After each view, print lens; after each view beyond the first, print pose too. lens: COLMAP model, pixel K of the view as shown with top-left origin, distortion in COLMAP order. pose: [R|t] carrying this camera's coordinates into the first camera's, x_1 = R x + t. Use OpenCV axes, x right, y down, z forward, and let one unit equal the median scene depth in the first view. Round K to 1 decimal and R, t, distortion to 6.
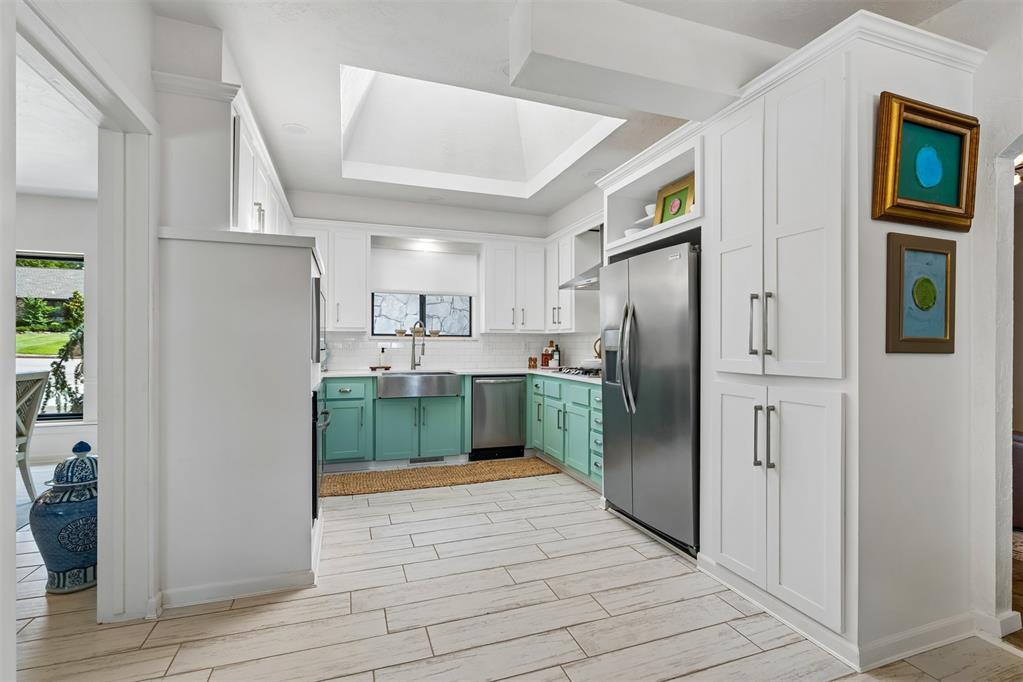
lens RADIAL K [[469.0, 0, 507.6], [0, 469.0, 334.9], [0, 0, 1]] dist [0.003264, 0.000451]
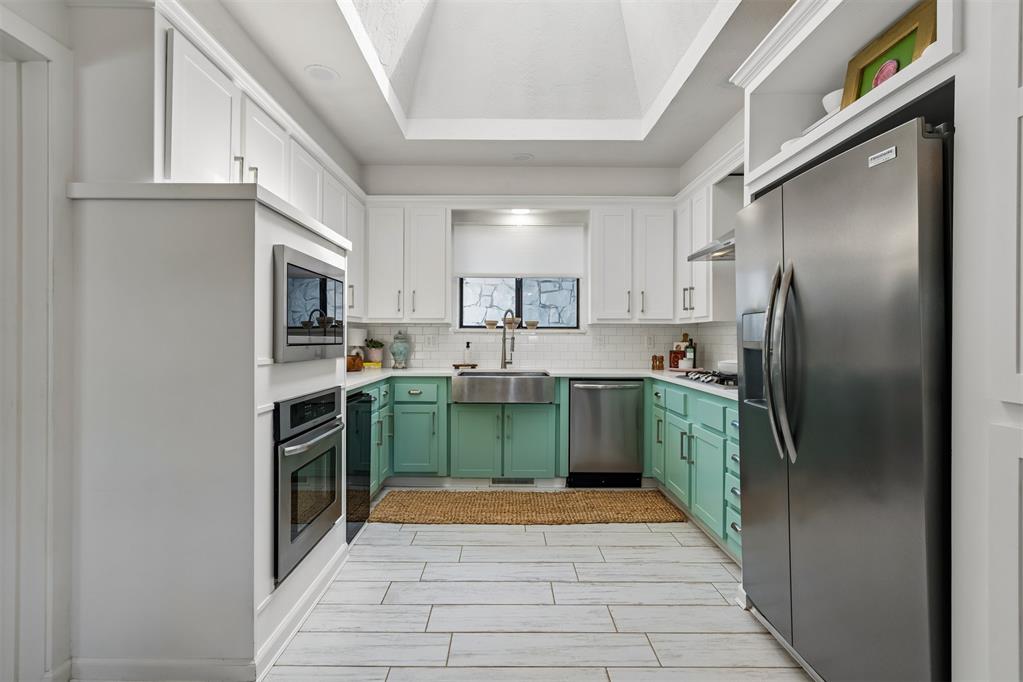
lens RADIAL K [[469.0, 0, 507.6], [0, 469.0, 334.9], [0, 0, 1]] dist [0.003264, 0.000451]
pose [[0.944210, -0.001192, -0.329342, 0.085006], [0.005475, 0.999912, 0.012078, 0.004797], [0.329298, -0.013207, 0.944134, 0.234090]]
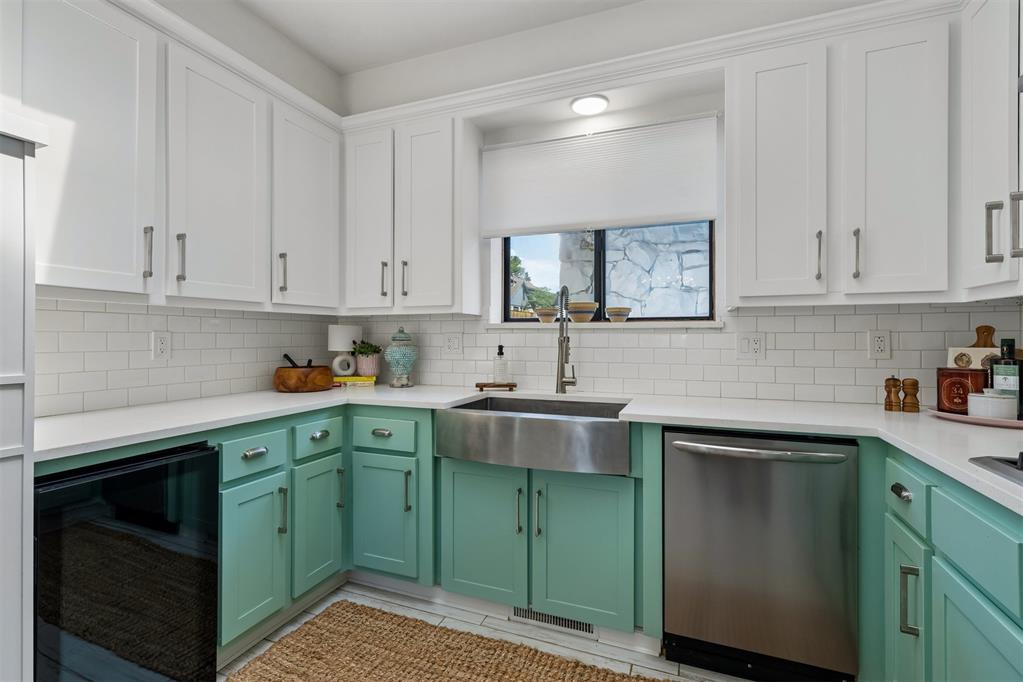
lens RADIAL K [[468.6, 0, 512.2], [0, 468.6, 335.6], [0, 0, 1]] dist [0.002613, 0.000445]
pose [[0.752502, -0.005047, -0.658571, 0.074468], [0.016179, 0.999811, 0.010824, 0.012153], [0.658391, -0.018800, 0.752441, 0.663684]]
